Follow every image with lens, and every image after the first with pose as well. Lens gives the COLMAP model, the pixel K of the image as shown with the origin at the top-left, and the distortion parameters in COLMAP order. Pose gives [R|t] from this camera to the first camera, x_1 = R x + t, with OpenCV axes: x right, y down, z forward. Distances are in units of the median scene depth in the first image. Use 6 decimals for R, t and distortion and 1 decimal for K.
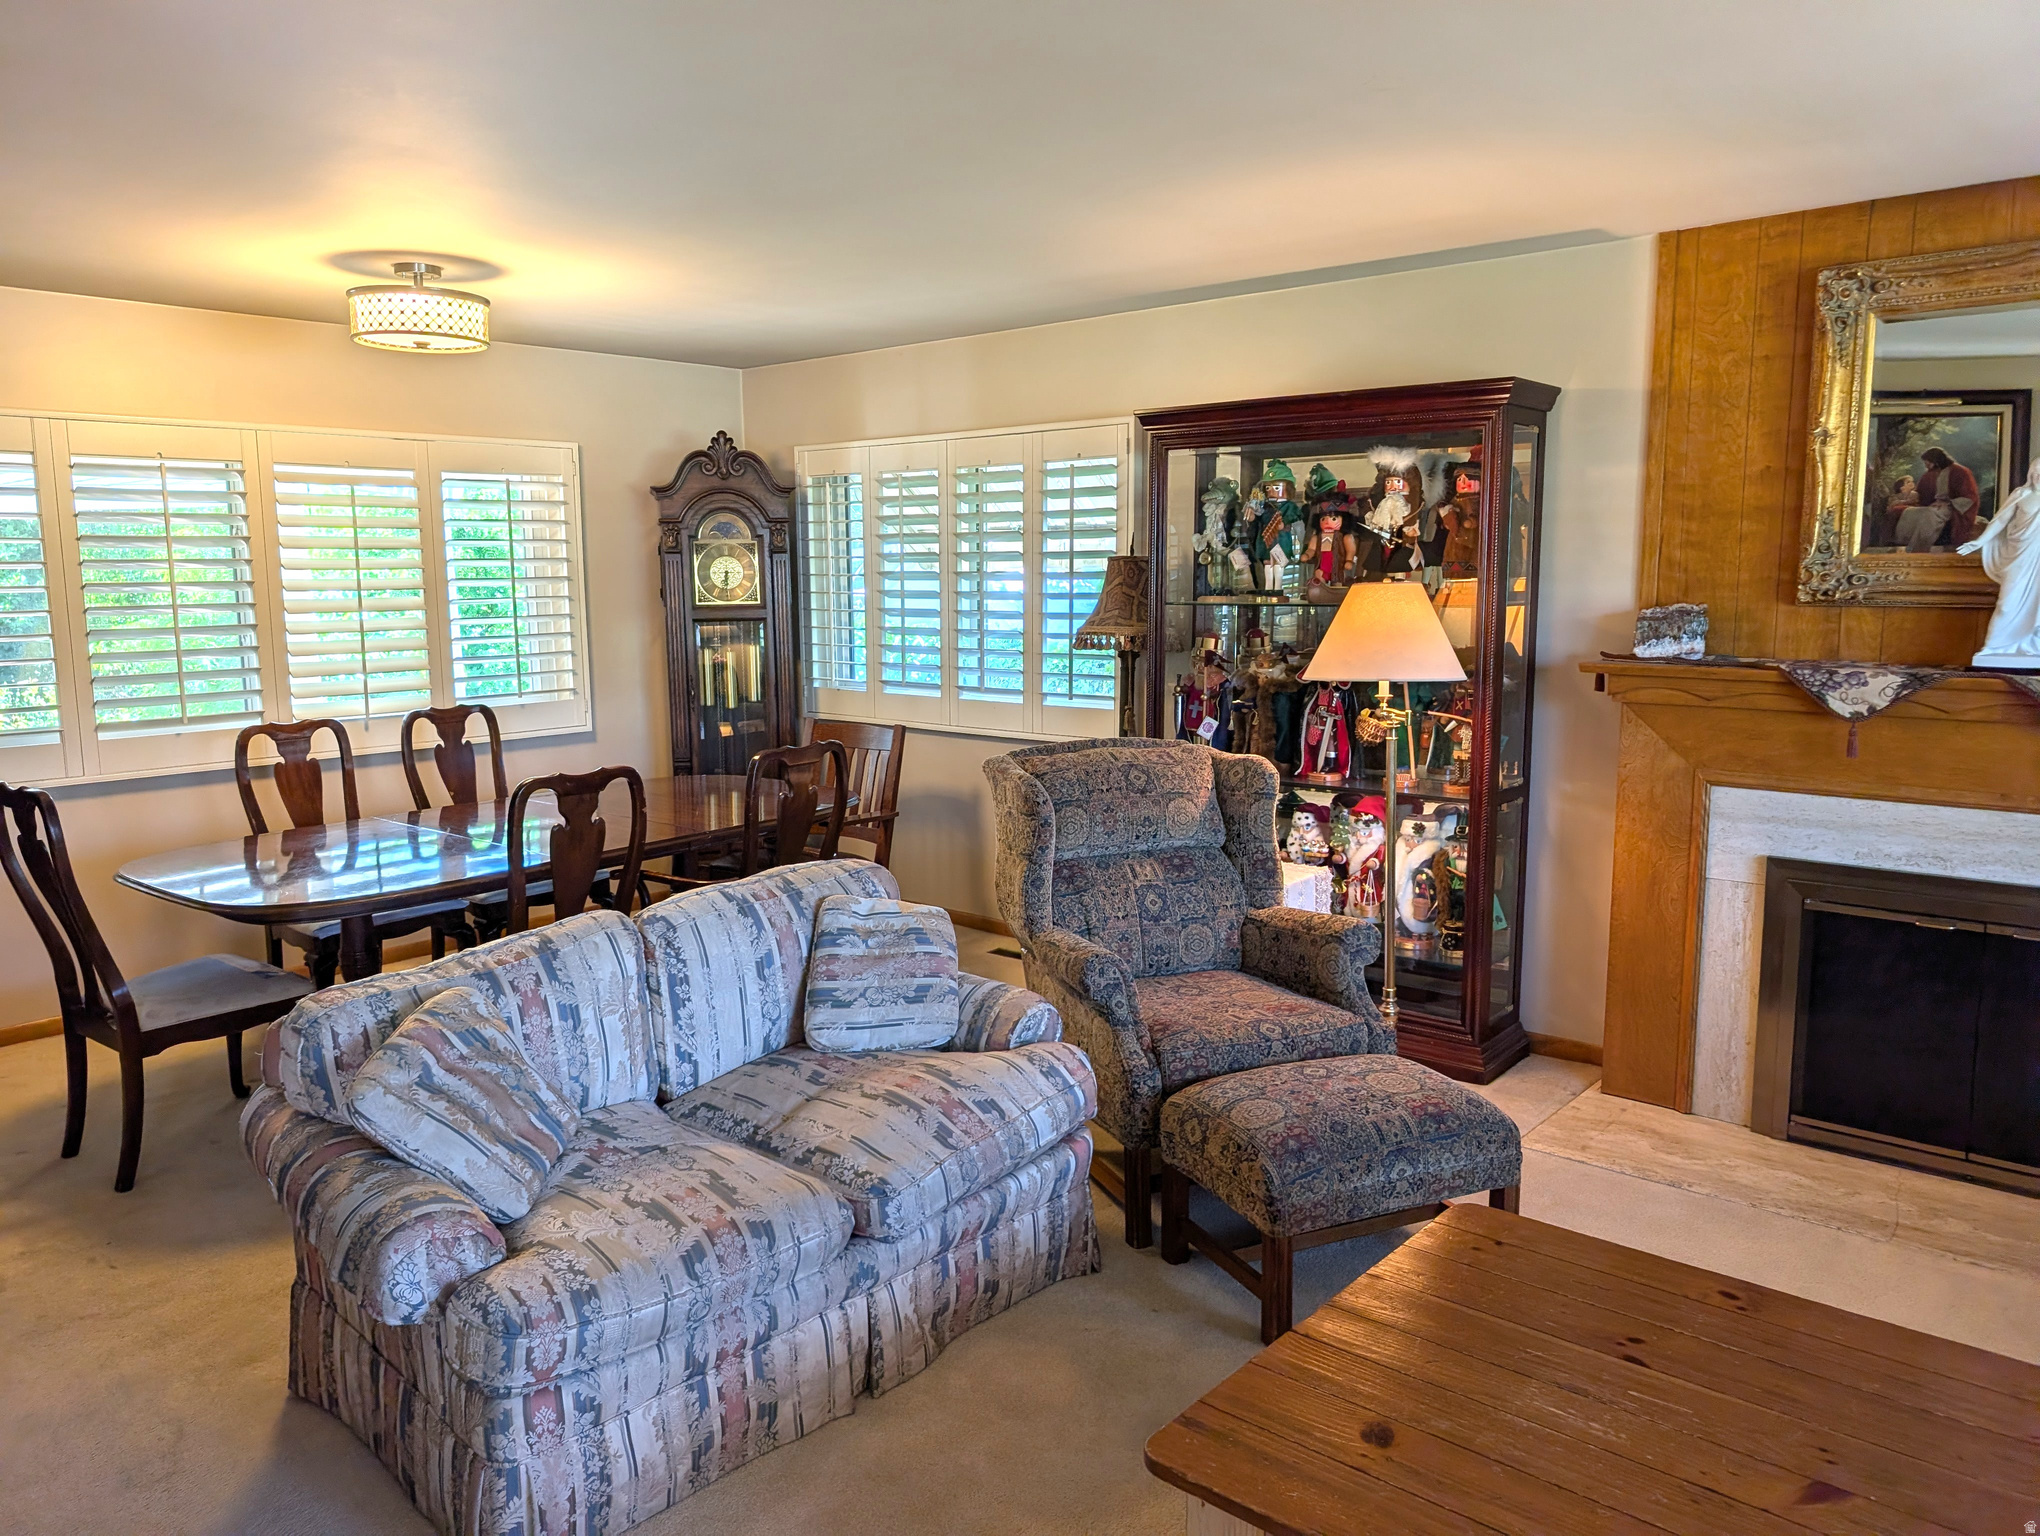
lens RADIAL K [[1471.3, 0, 991.1], [0, 1471.3, 773.9], [0, 0, 1]] dist [0.006233, -0.003265]
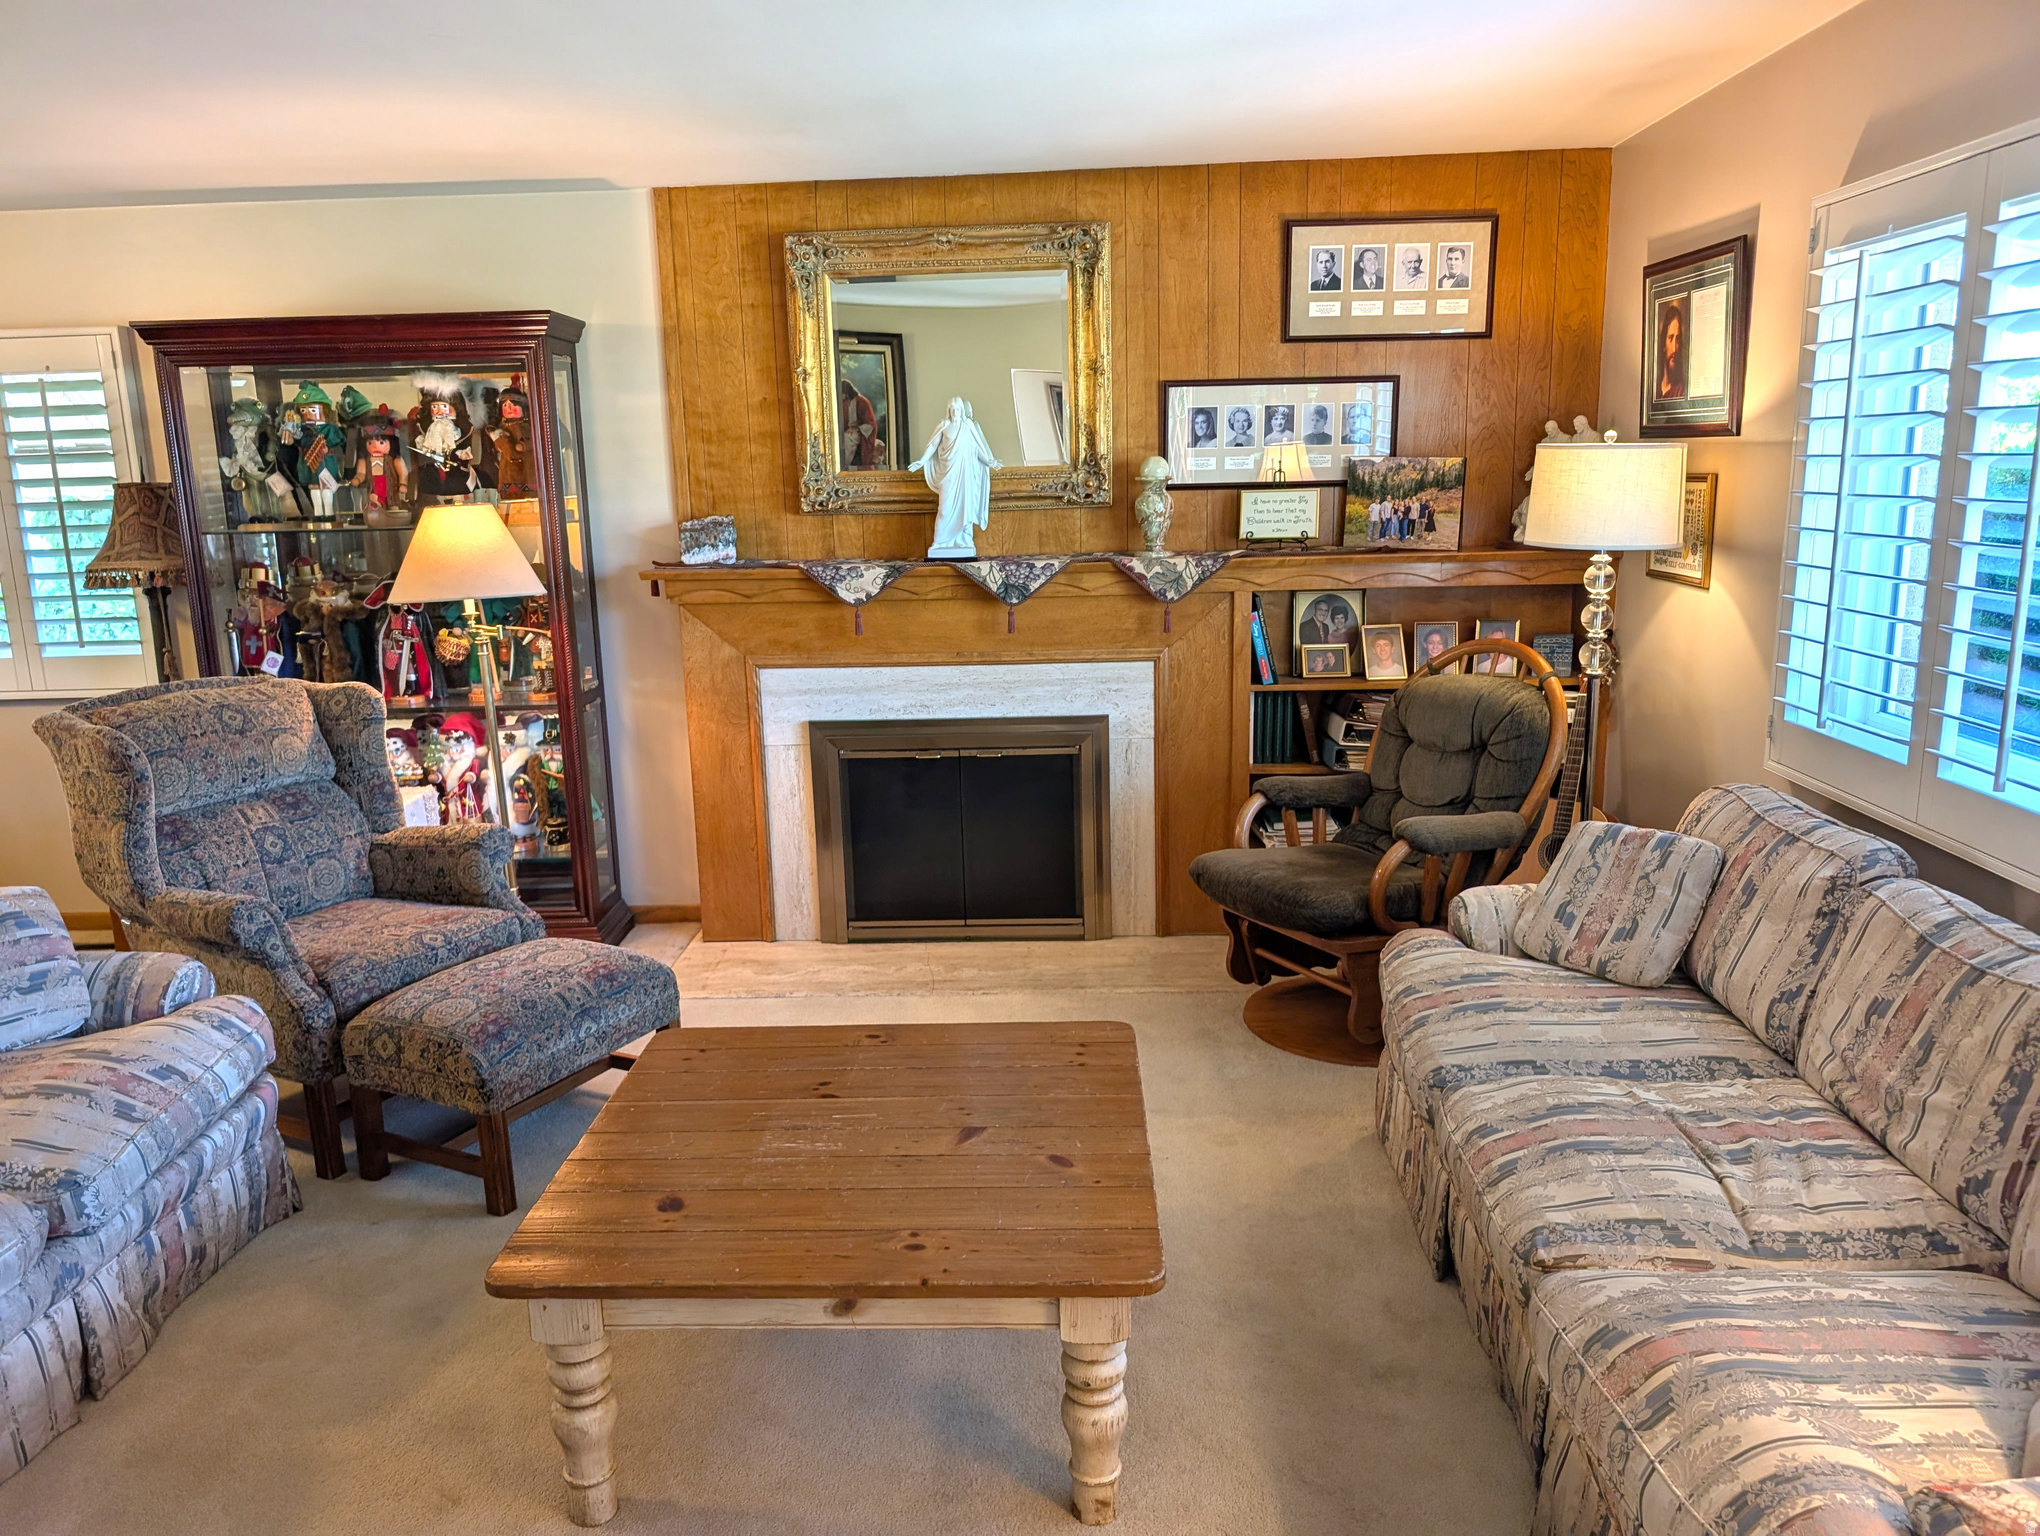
lens RADIAL K [[1471.3, 0, 1019.0], [0, 1471.3, 797.4], [0, 0, 1]] dist [0.006233, -0.003265]
pose [[0.768255, -0.152200, 0.621787, -0.111259], [0.107979, 0.988217, 0.108480, 0.004525], [-0.630971, -0.016200, 0.775637, -0.066765]]
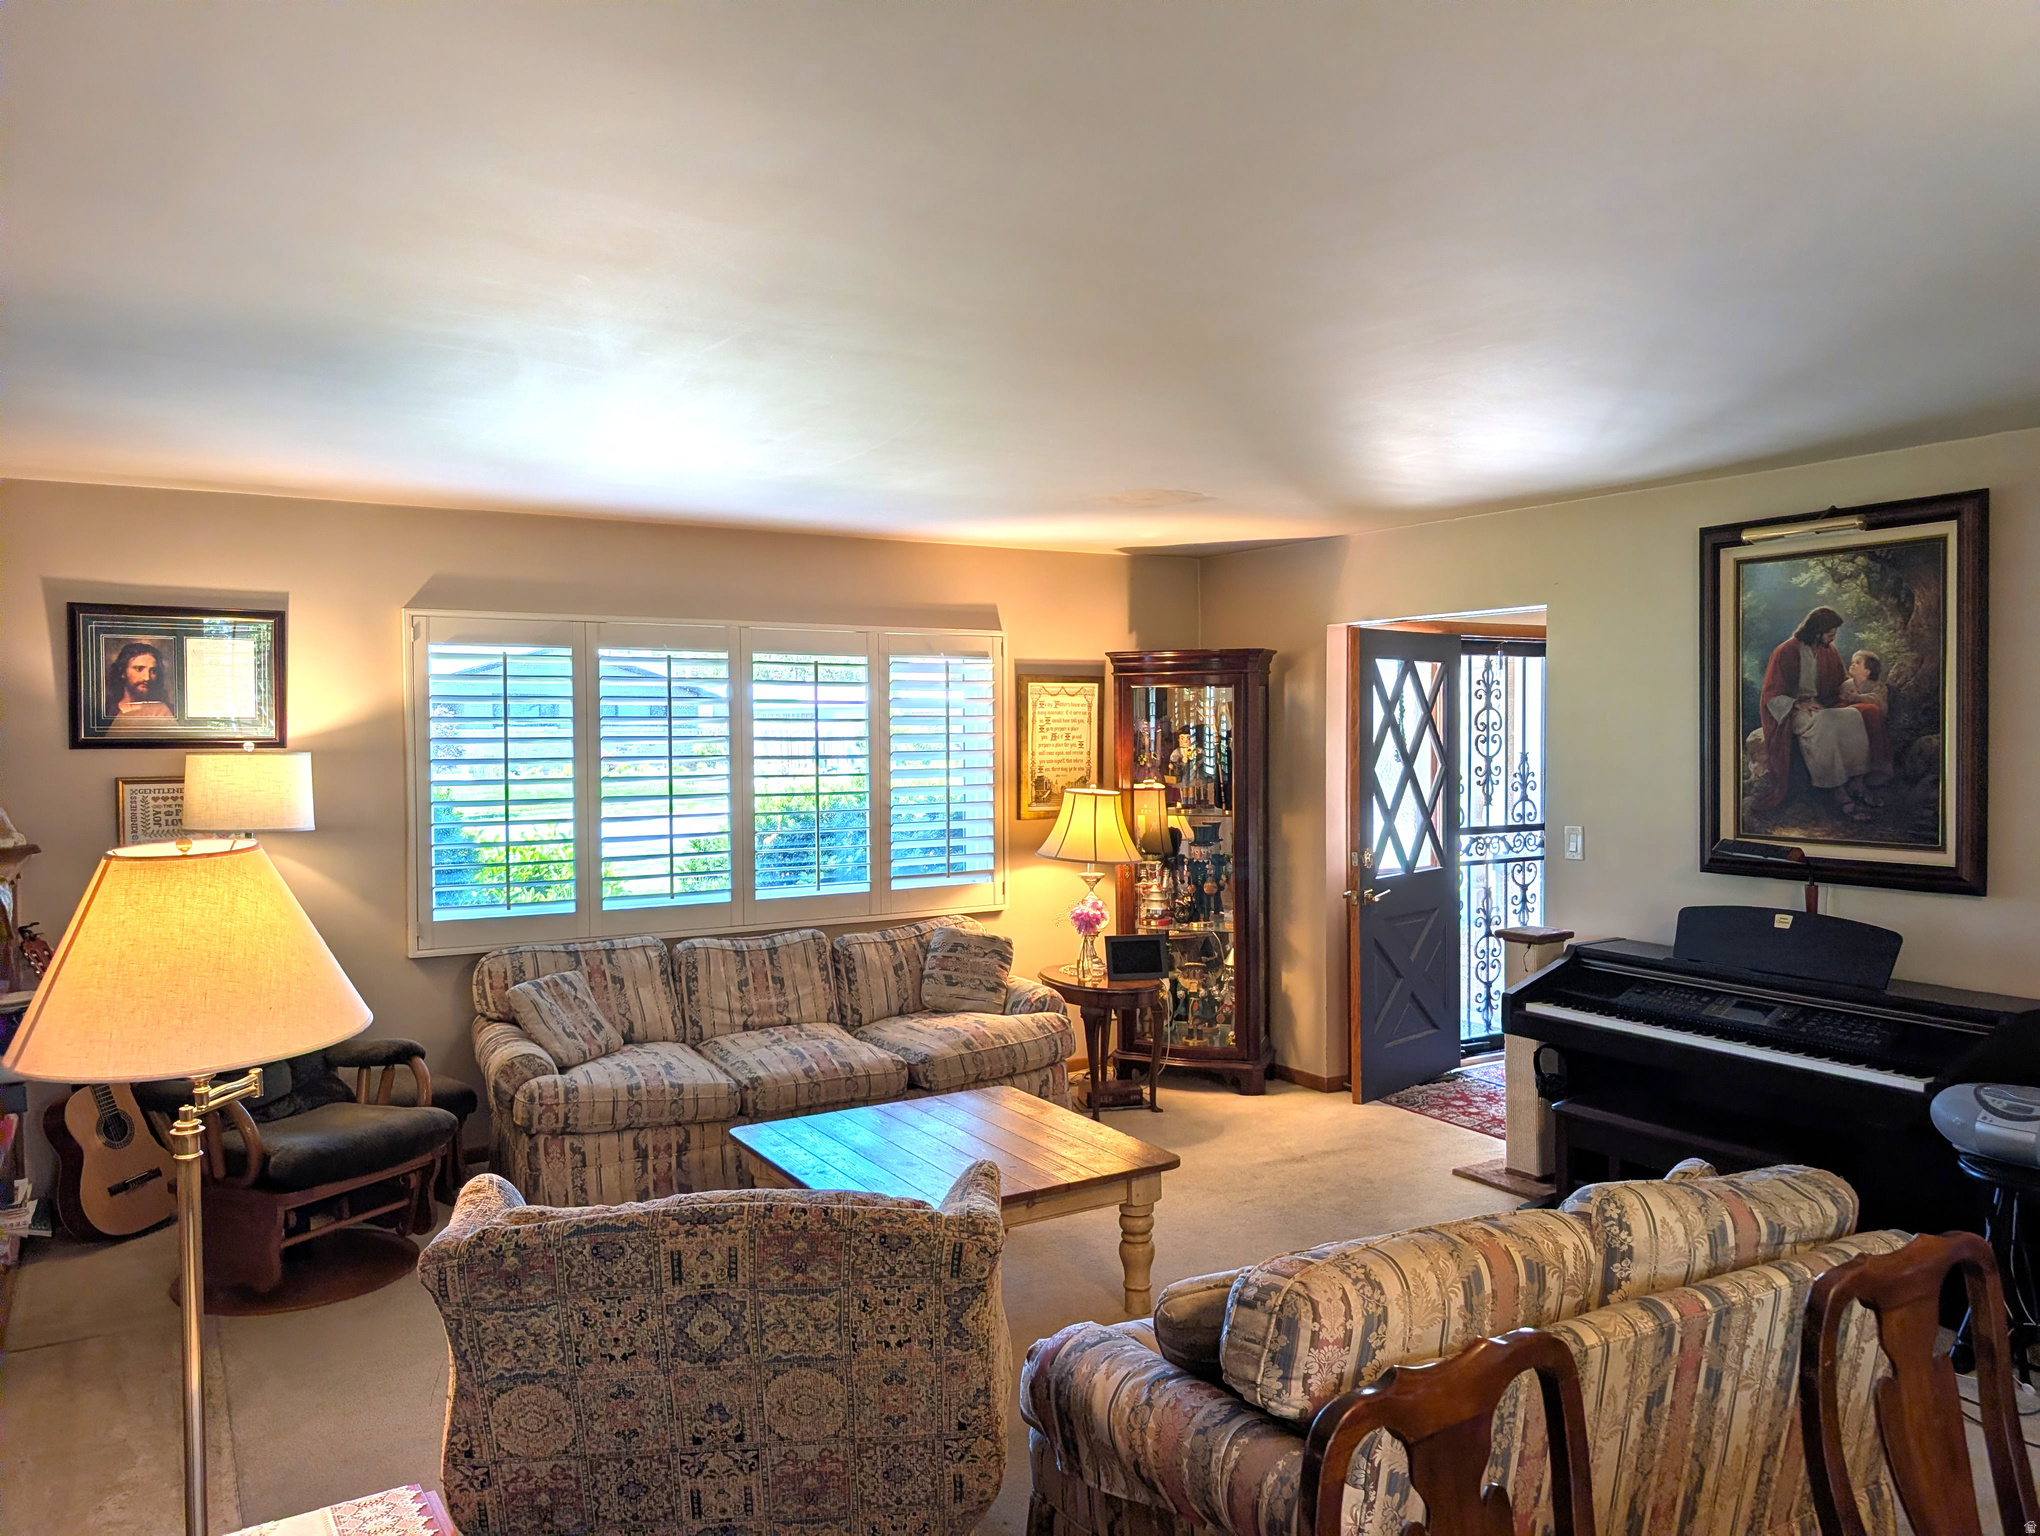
lens RADIAL K [[1380.6, 0, 1032.1], [0, 1380.6, 786.6], [0, 0, 1]] dist [-0.028103, 0.000573]
pose [[-0.960202, -0.013953, 0.278957, -0.127349], [0.040888, 0.980970, 0.189807, -0.245061], [-0.276297, 0.193659, -0.941359, 1.368996]]
